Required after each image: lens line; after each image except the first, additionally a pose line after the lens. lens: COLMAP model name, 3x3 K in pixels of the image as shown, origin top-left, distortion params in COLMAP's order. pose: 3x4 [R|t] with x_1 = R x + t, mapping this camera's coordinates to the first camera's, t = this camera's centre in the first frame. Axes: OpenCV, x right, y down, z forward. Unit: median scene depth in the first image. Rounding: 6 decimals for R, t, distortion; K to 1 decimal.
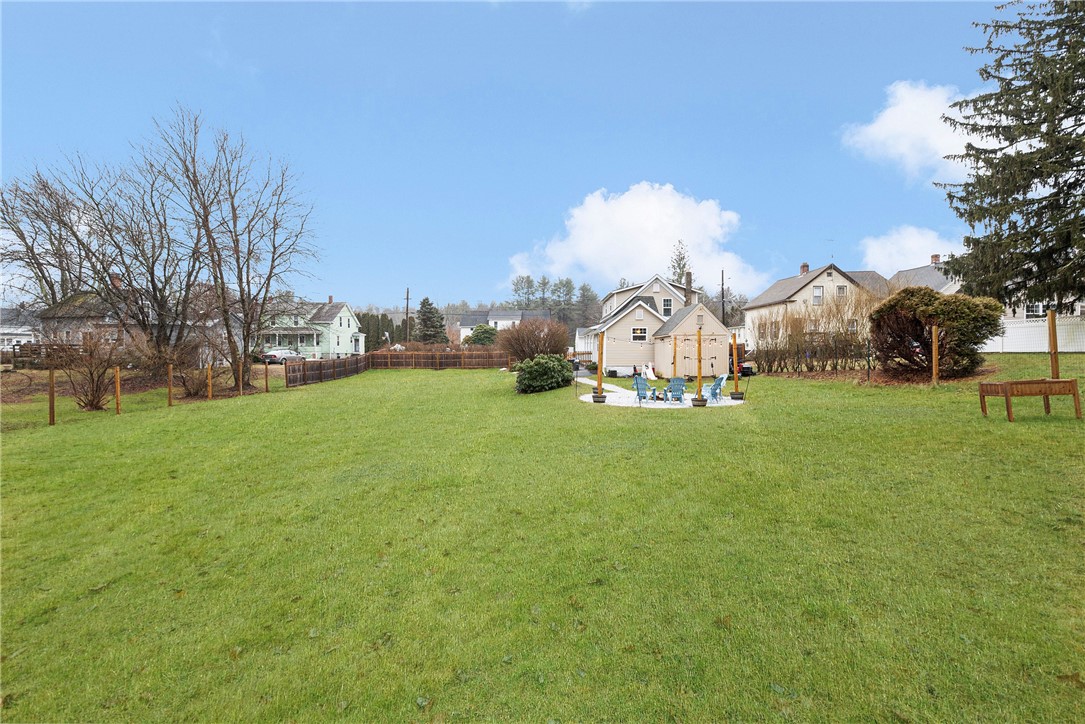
lens RADIAL K [[471.6, 0, 542.5], [0, 471.6, 362.0], [0, 0, 1]] dist [-0.001440, 0.000063]
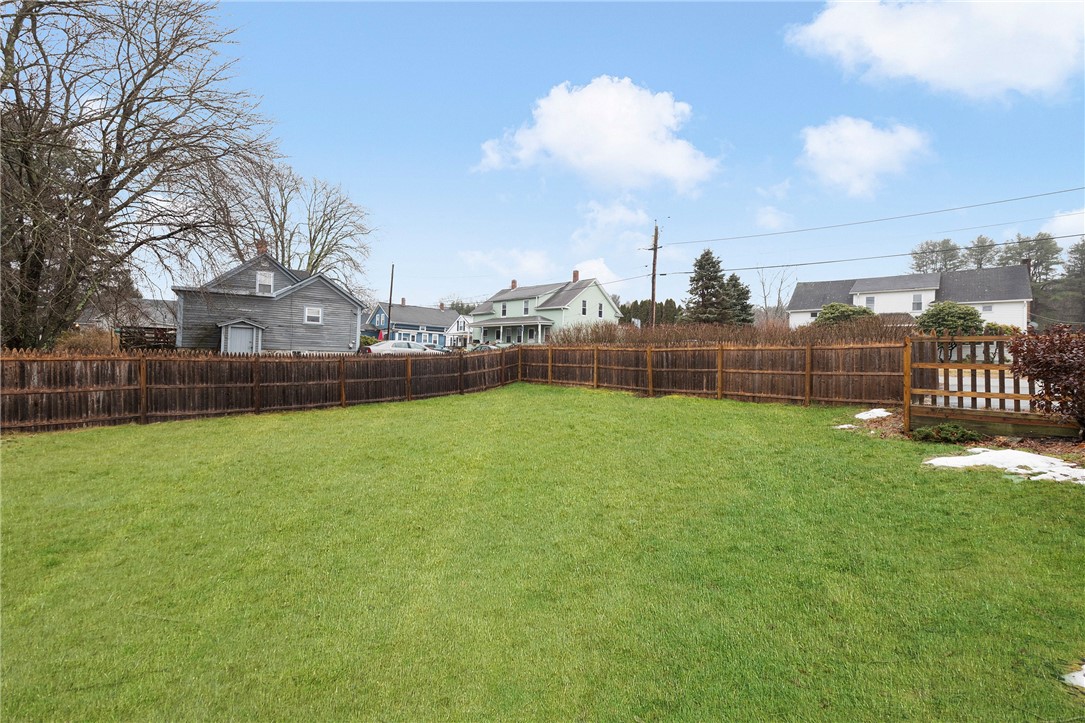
lens RADIAL K [[471.6, 0, 542.5], [0, 471.6, 361.5], [0, 0, 1]] dist [-0.001440, 0.000063]
pose [[0.750675, 0.025900, -0.660163, -0.040893], [-0.041818, 0.999090, -0.008355, -0.002081], [0.659346, 0.033879, 0.751076, 0.557721]]
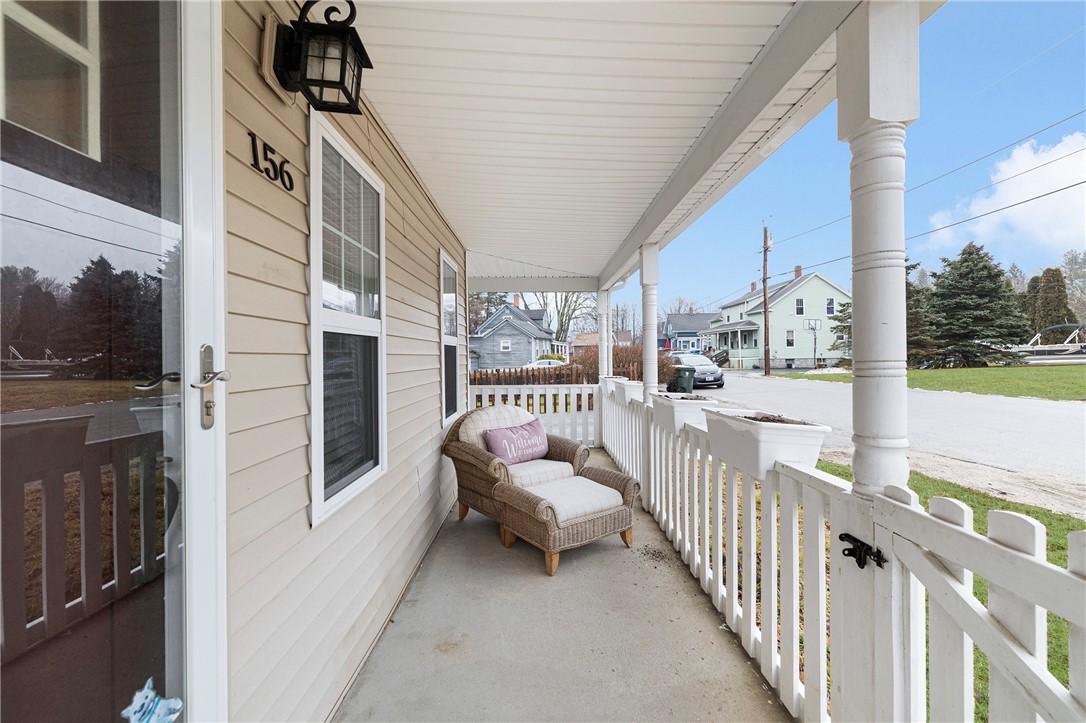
lens RADIAL K [[472.1, 0, 543.0], [0, 472.1, 361.5], [0, 0, 1]] dist [-0.001440, 0.000063]
pose [[0.034650, 0.011887, -0.999329, 0.200426], [-0.003781, 0.999924, 0.011763, -0.024923], [0.999392, 0.003371, 0.034692, 0.778586]]
